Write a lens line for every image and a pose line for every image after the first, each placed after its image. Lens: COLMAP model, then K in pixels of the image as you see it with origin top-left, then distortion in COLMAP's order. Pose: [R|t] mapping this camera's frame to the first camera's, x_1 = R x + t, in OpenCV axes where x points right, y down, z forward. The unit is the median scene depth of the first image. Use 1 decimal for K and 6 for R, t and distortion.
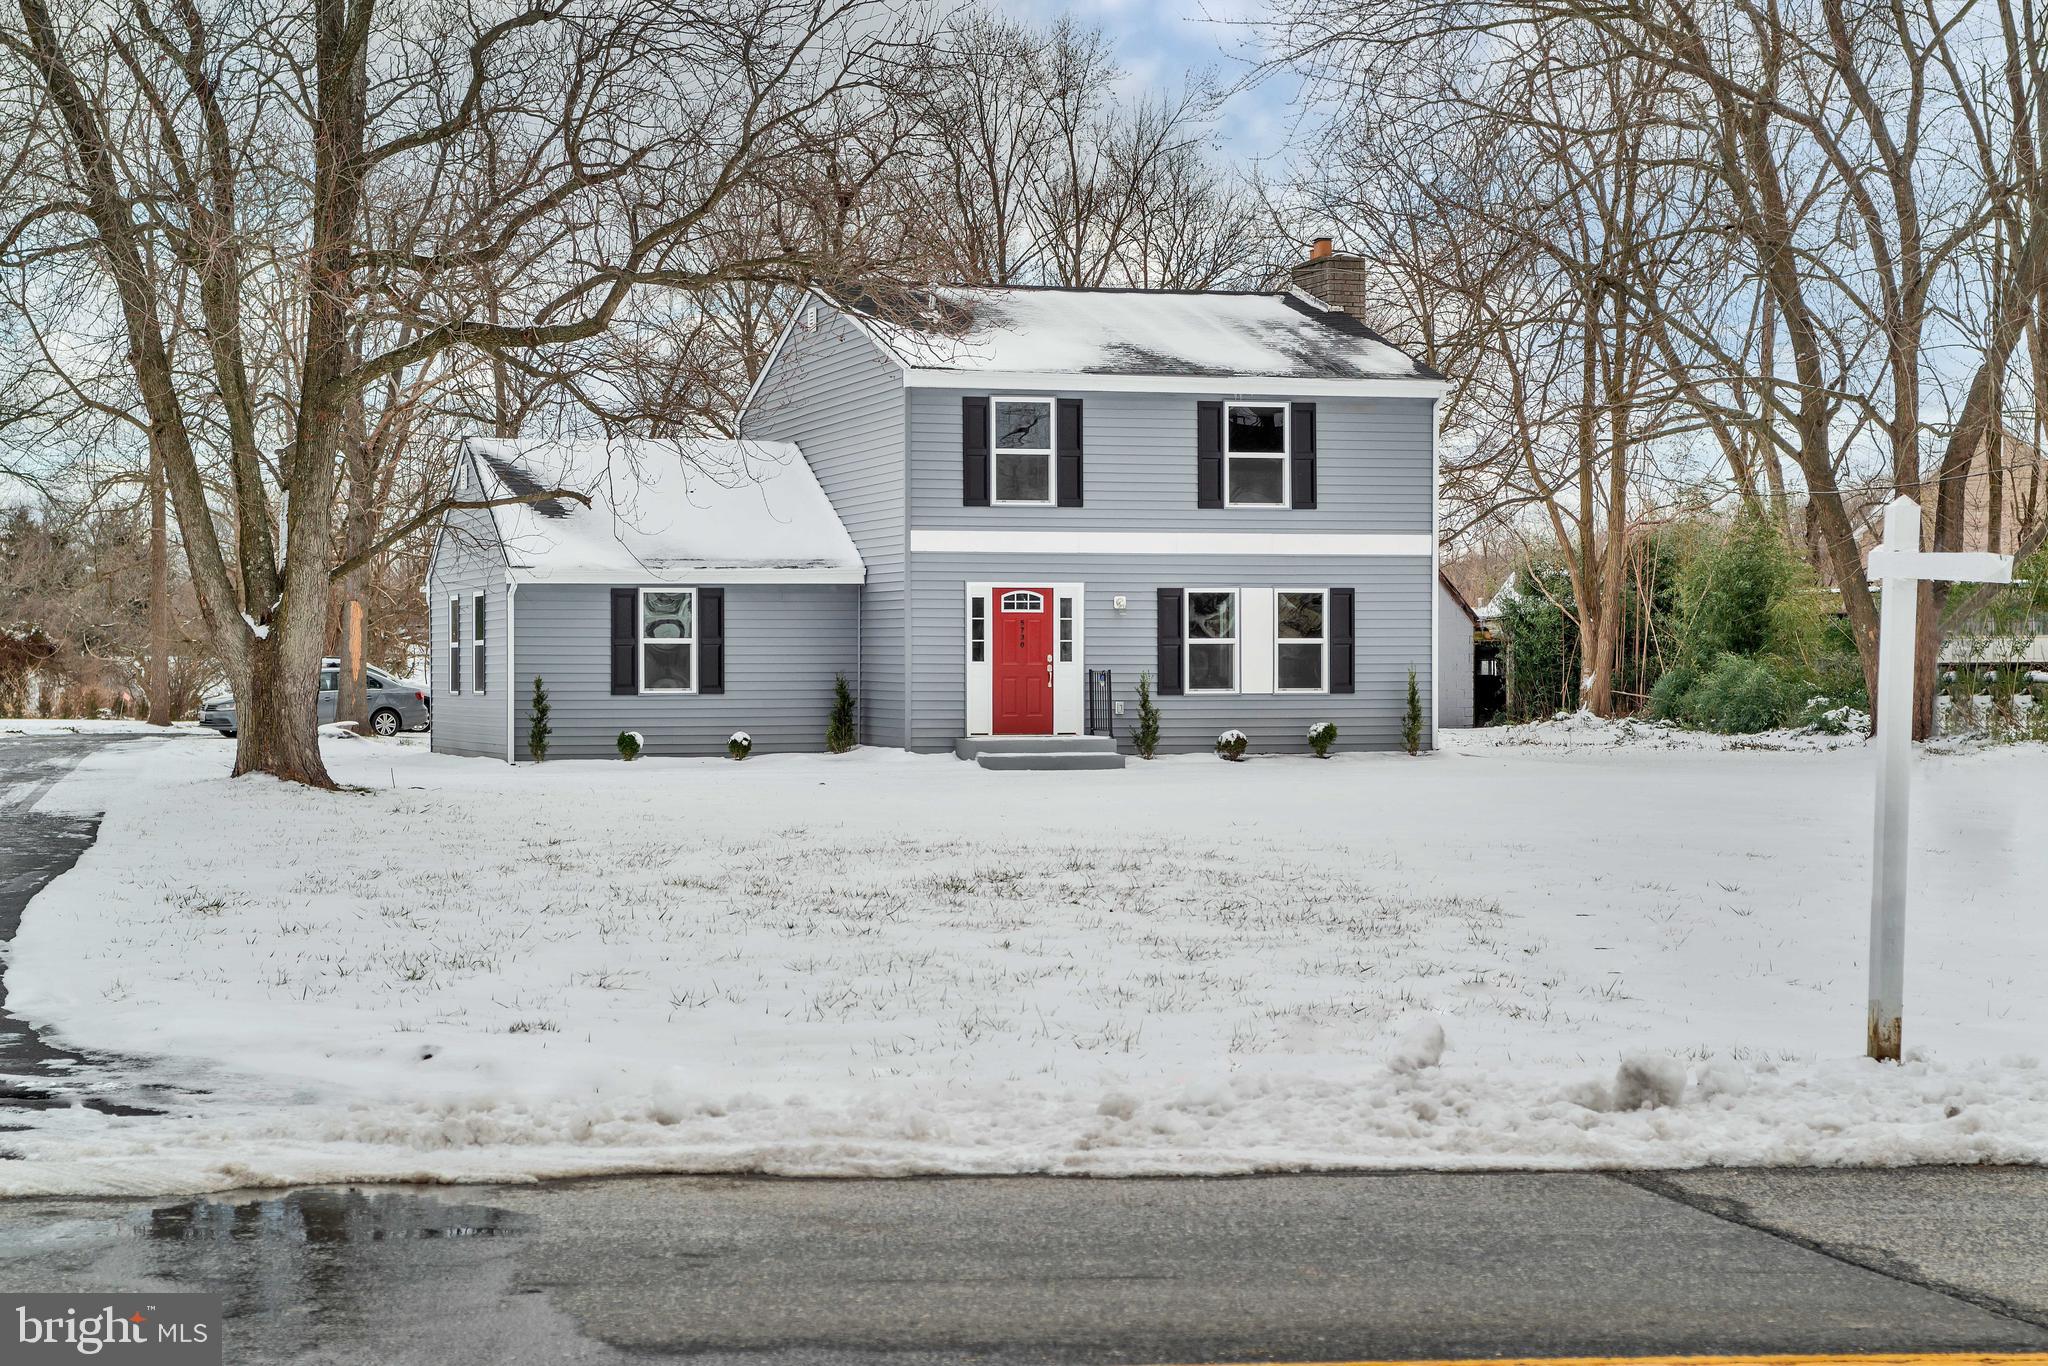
lens RADIAL K [[3514.5, 0, 906.4], [0, 3514.5, 749.9], [0, 0, 1]] dist [0.015825, 0.083646]
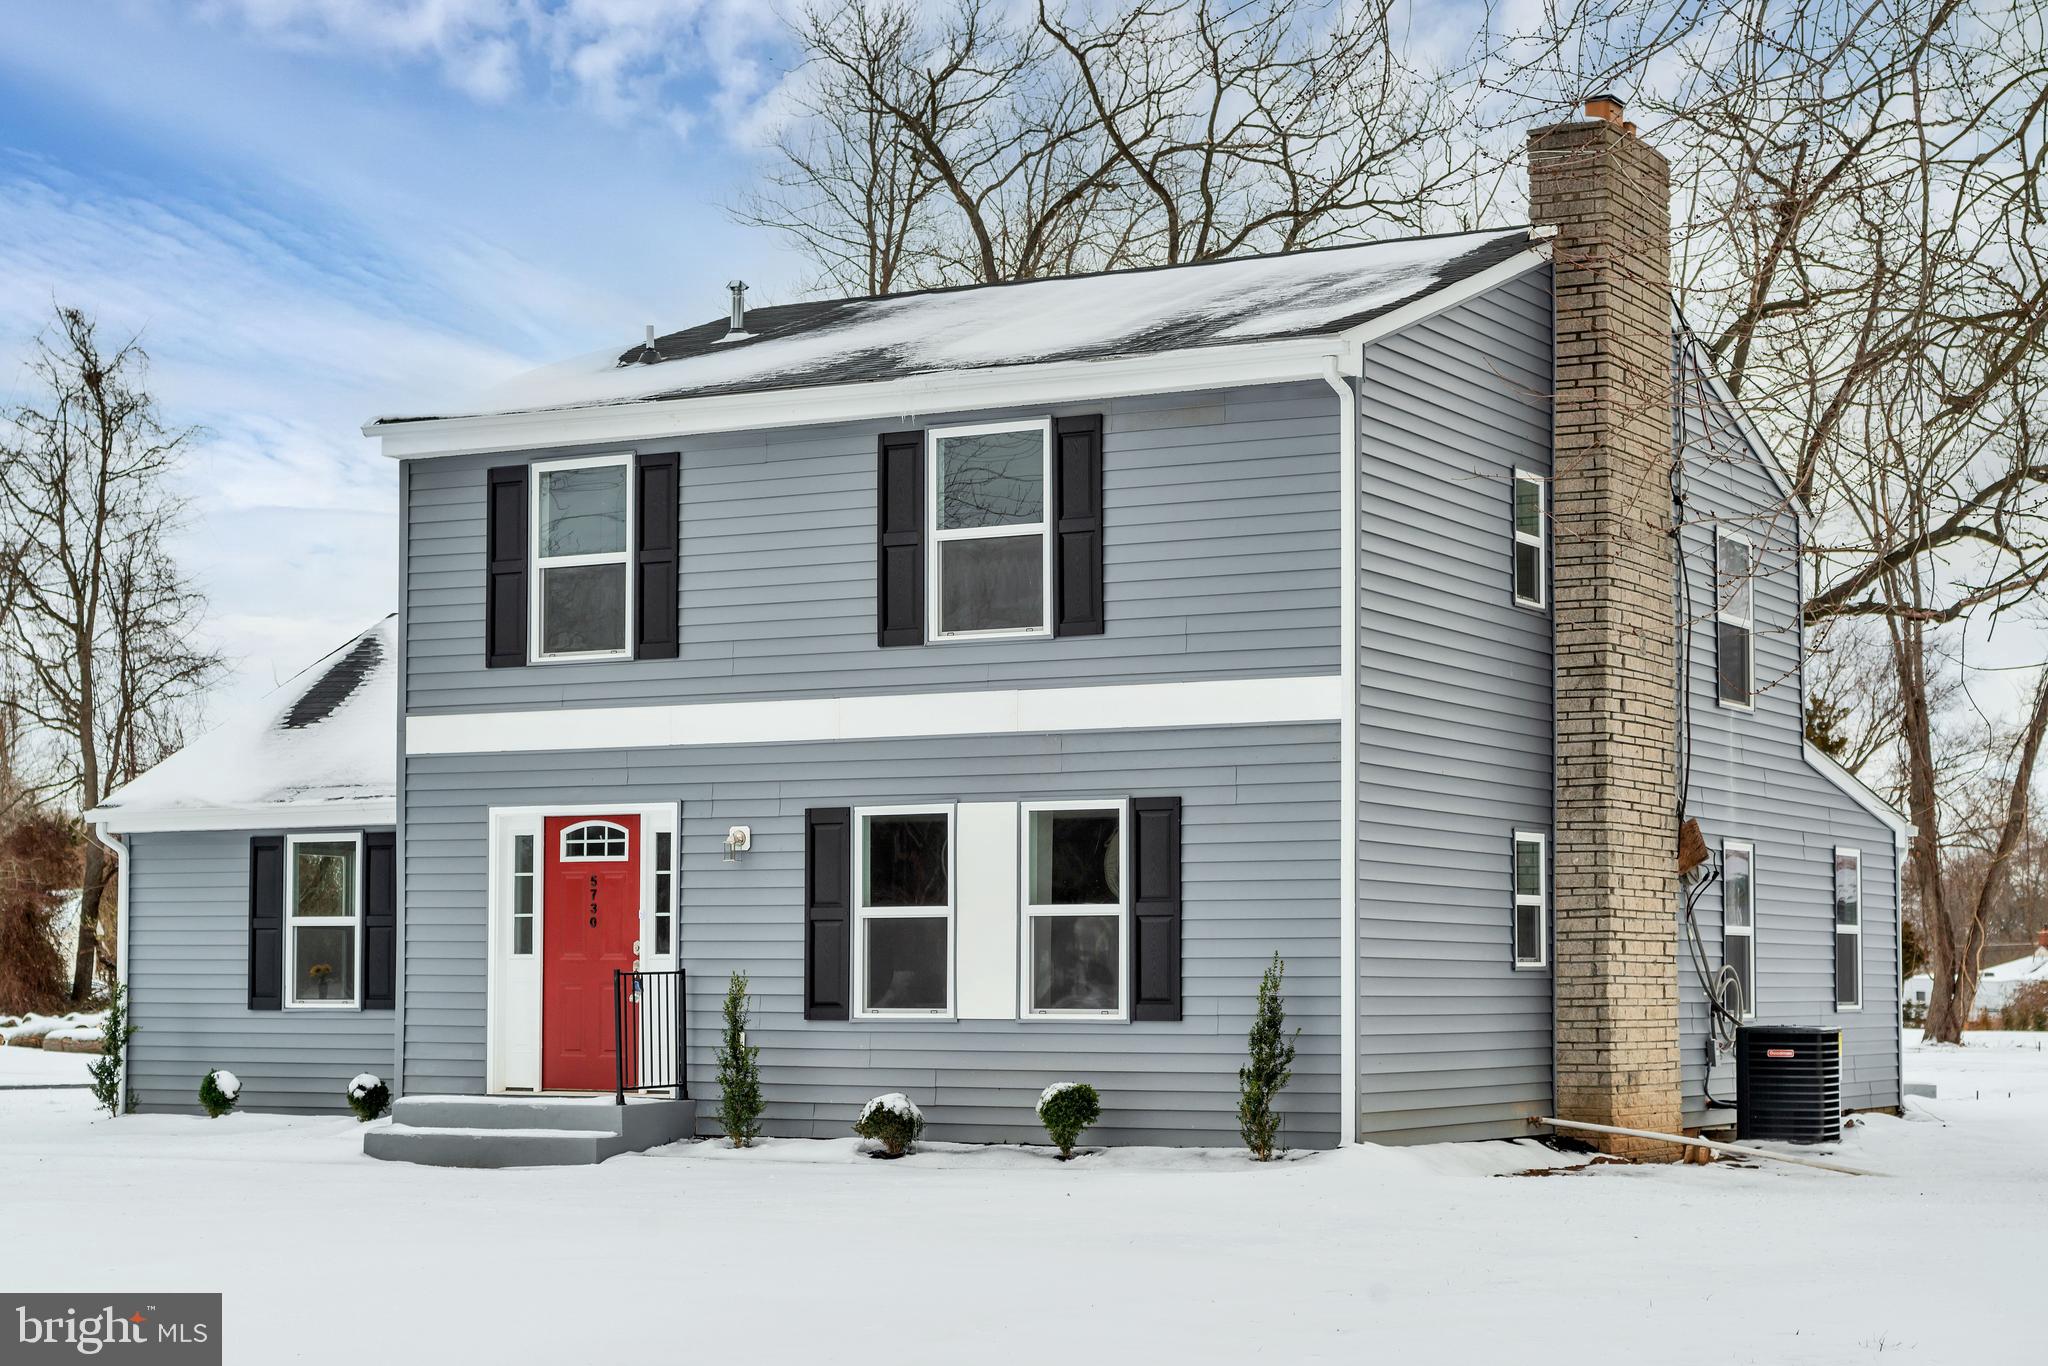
lens RADIAL K [[3517.1, 0, 1025.7], [0, 3517.1, 817.8], [0, 0, 1]] dist [-0.014126, 0.103111]
pose [[0.711217, -0.029376, -0.702358, 0.448180], [-0.018395, 0.998007, -0.060369, -0.014632], [0.702732, 0.055856, 0.709259, 0.660850]]
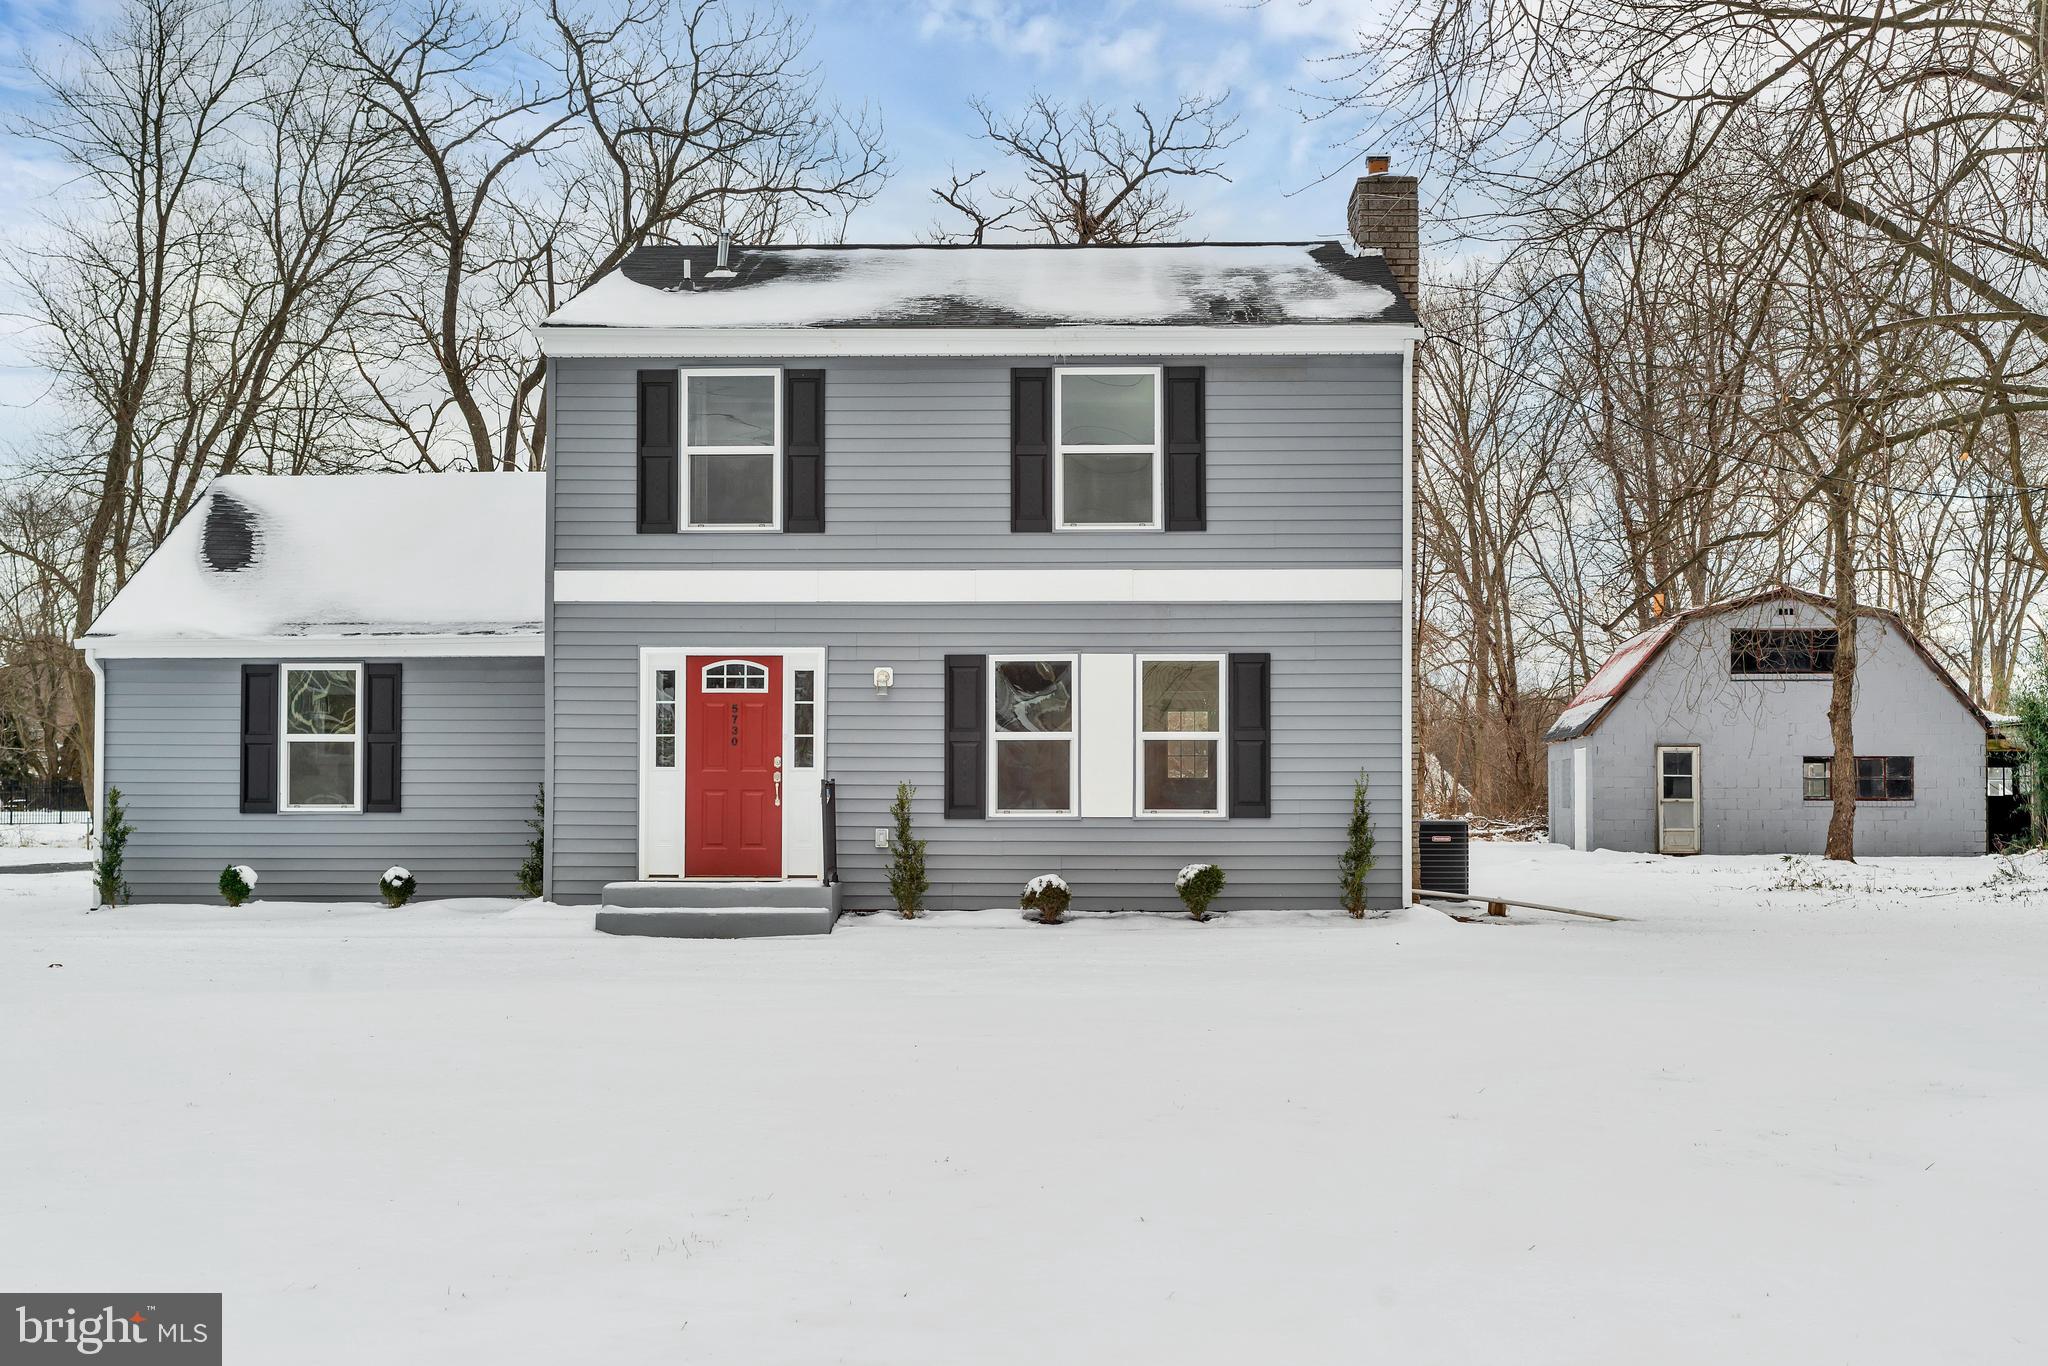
lens RADIAL K [[2756.8, 0, 1027.0], [0, 2756.8, 705.7], [0, 0, 1]] dist [0.001135, 0.021842]
pose [[0.951723, -0.005743, -0.306905, 0.242119], [-0.010179, 0.998685, -0.050254, -0.011000], [0.306790, 0.050952, 0.950413, 0.517360]]
